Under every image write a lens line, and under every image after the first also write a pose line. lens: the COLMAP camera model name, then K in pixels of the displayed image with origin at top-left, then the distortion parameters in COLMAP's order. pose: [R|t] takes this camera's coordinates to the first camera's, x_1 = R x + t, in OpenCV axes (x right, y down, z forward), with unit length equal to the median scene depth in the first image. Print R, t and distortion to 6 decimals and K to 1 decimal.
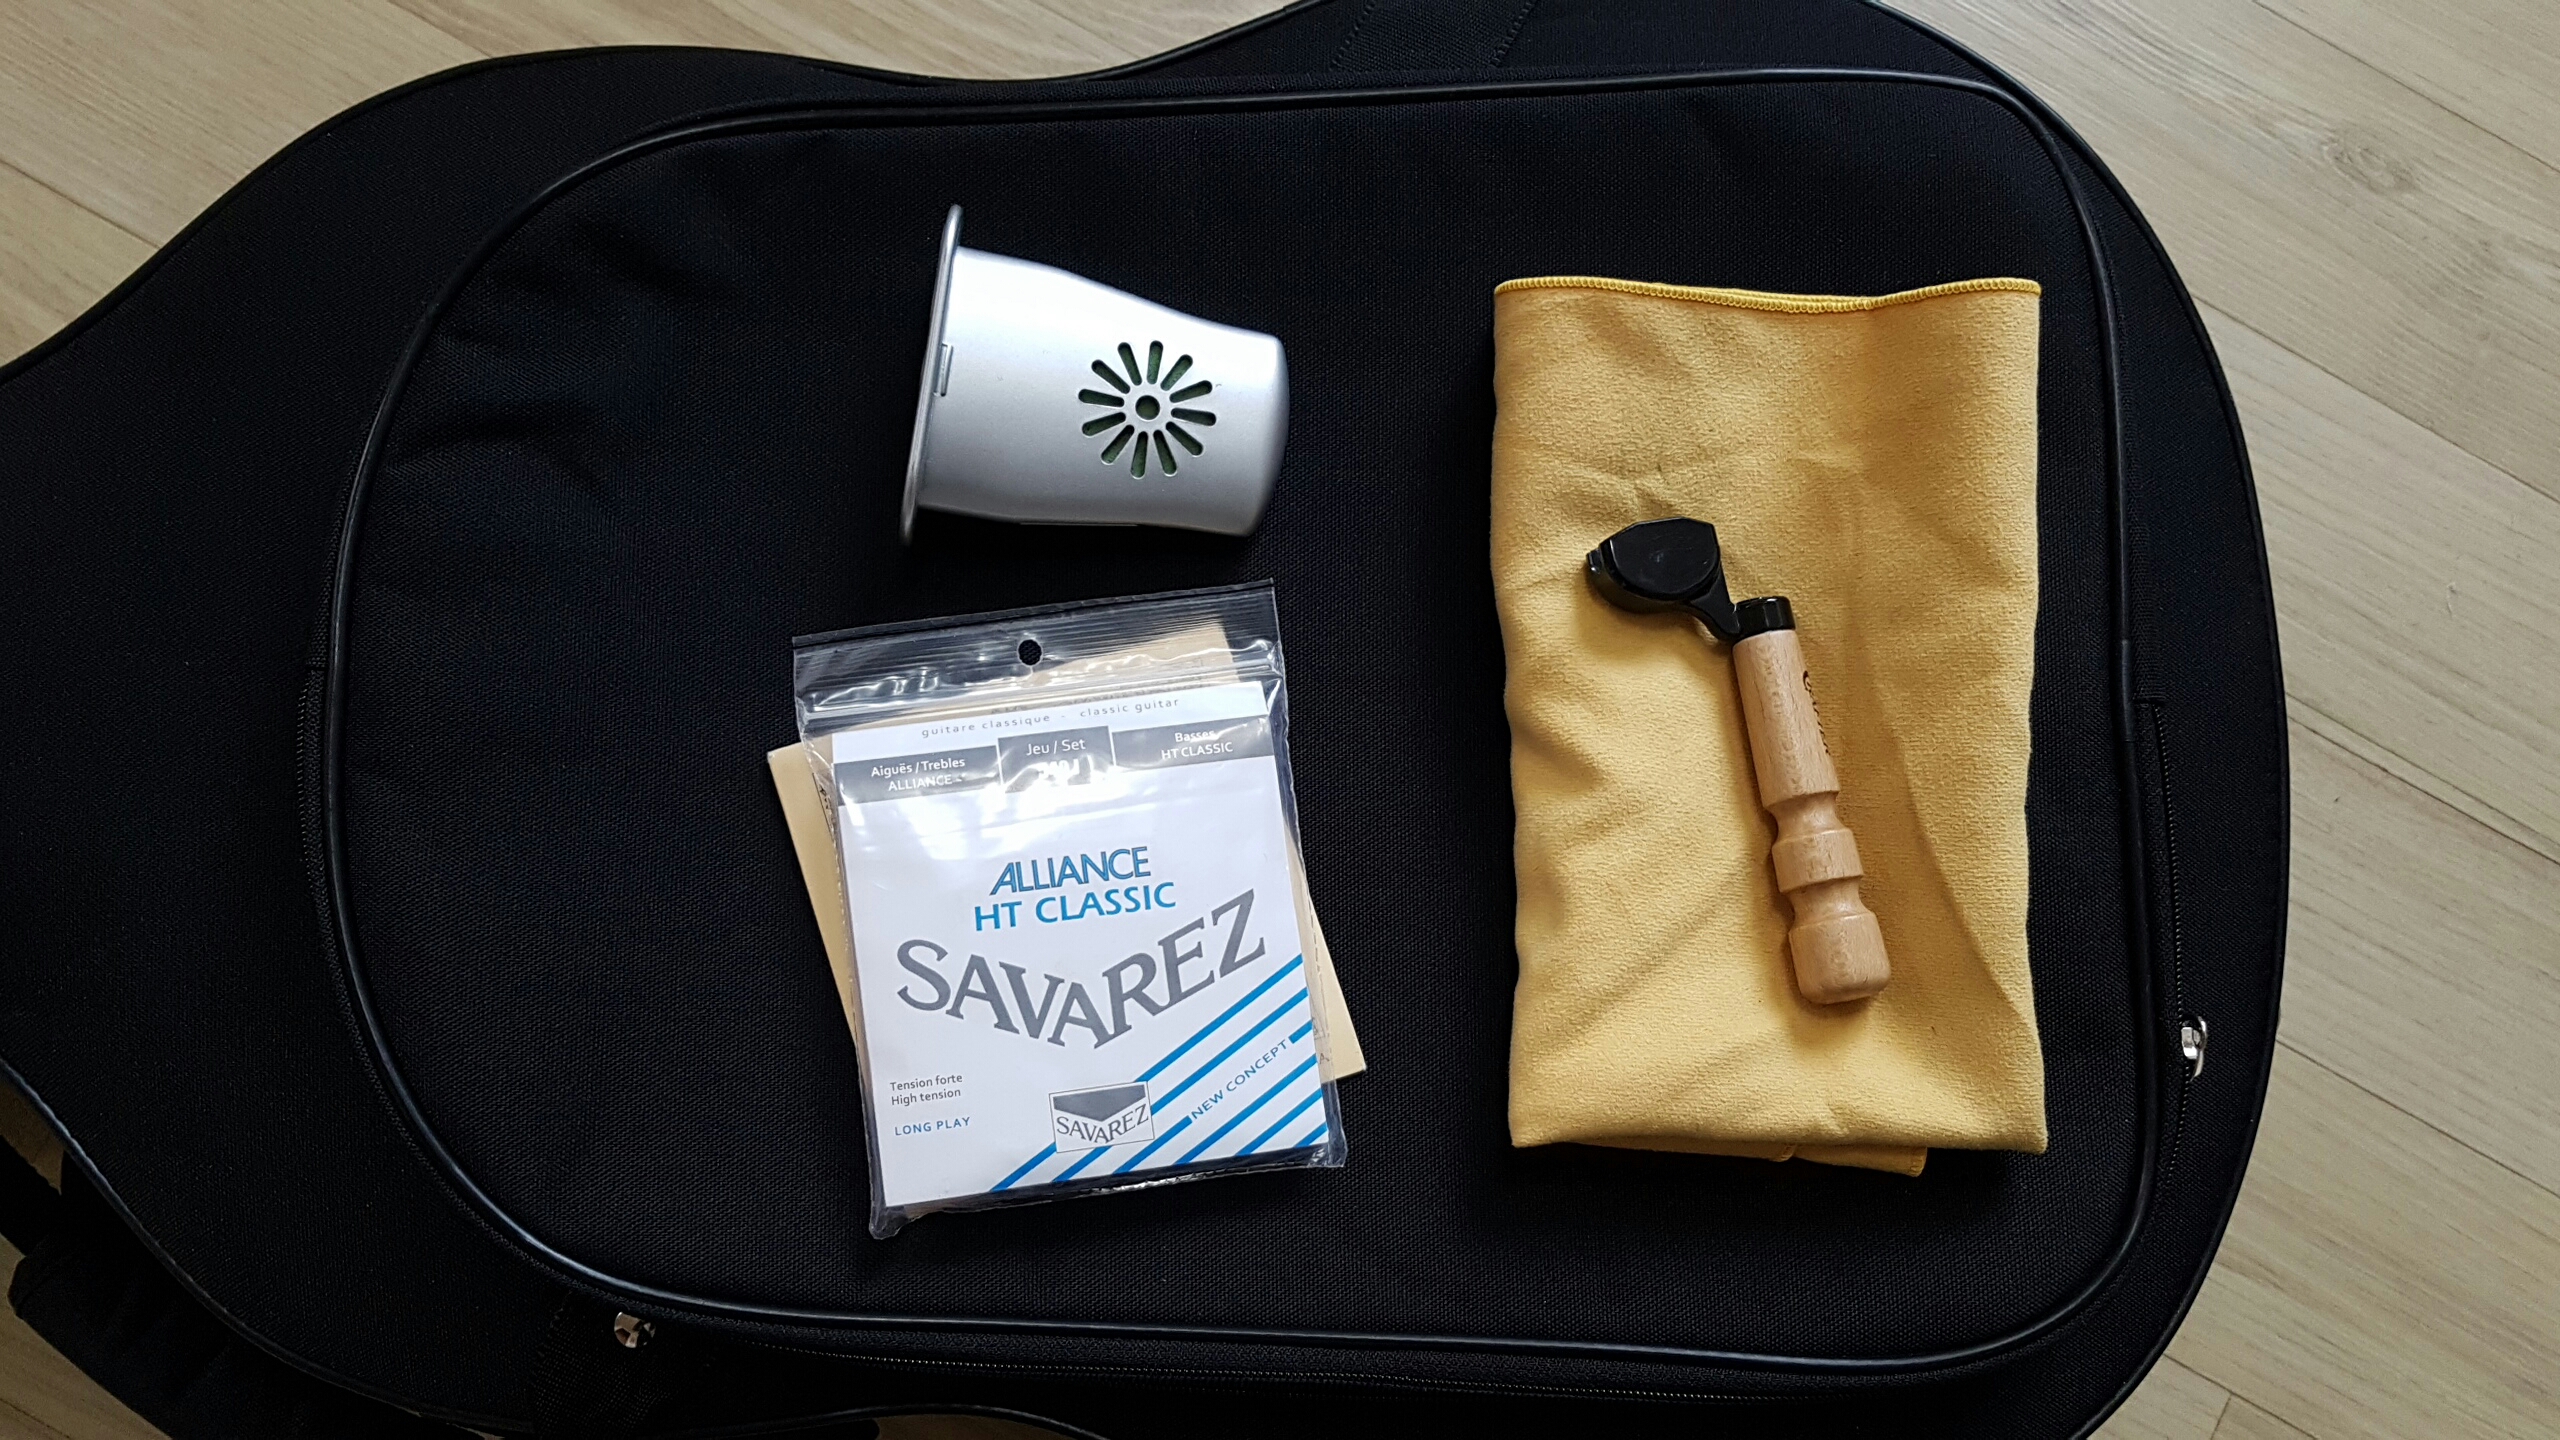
lens RADIAL K [[2145.4, 0, 1278.2], [0, 2145.4, 716.1], [0, 0, 1]] dist [0.007329, -0.006352]
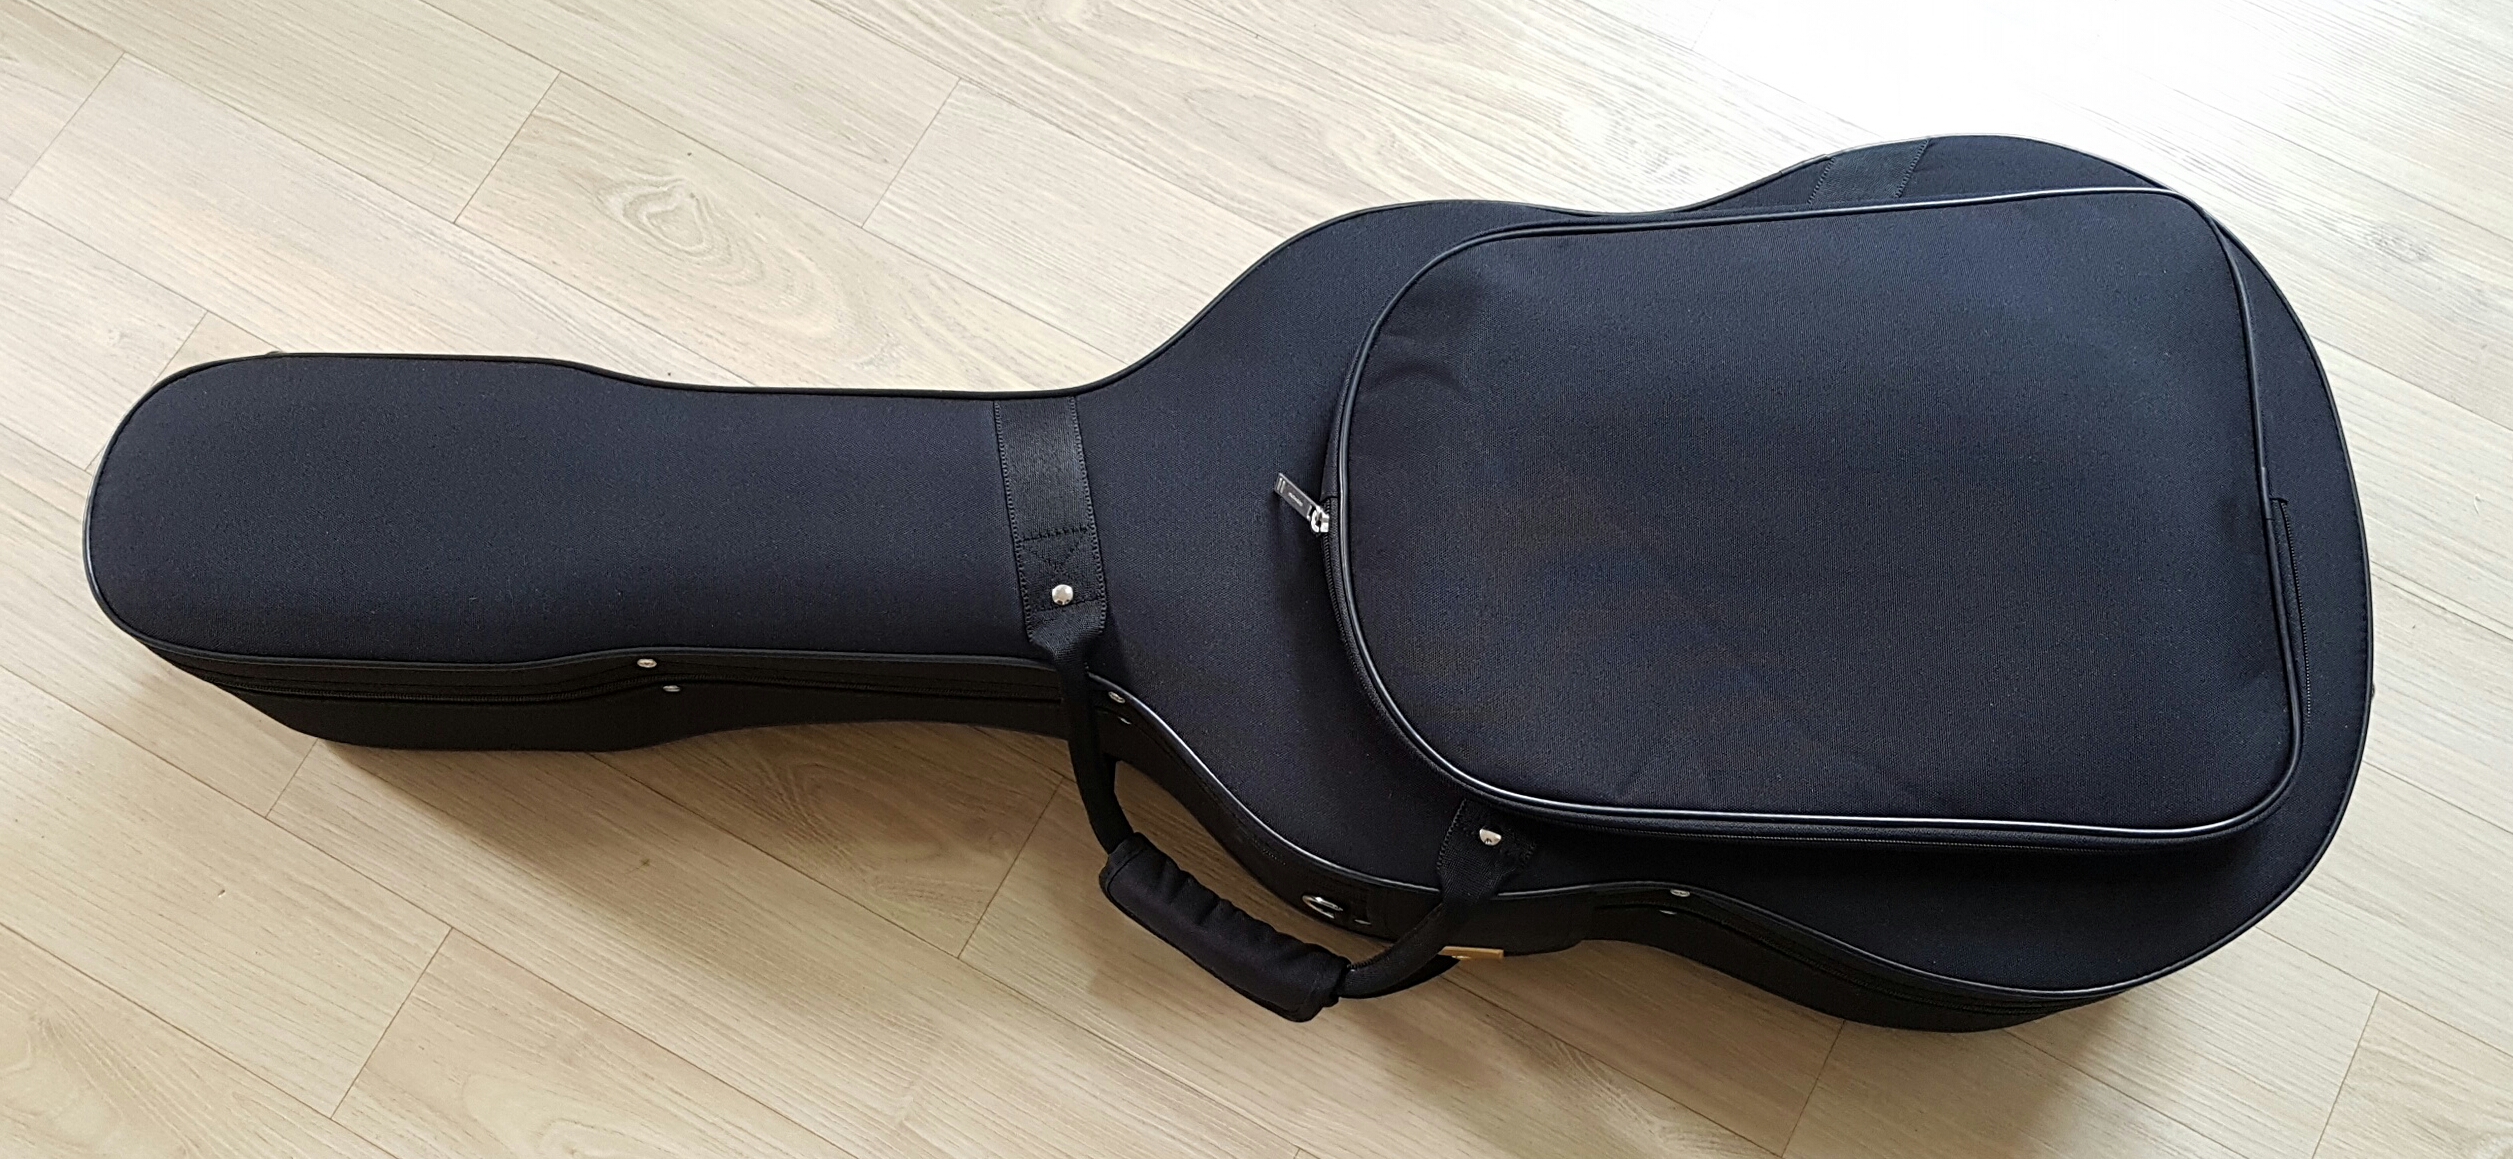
lens RADIAL K [[2146.1, 0, 1256.8], [0, 2146.1, 583.2], [0, 0, 1]] dist [-0.001695, 0.024006]
pose [[0.997247, -0.024010, -0.070162, -0.252154], [0.012517, 0.987058, -0.159876, 0.251637], [0.073092, 0.158558, 0.984640, -0.641255]]
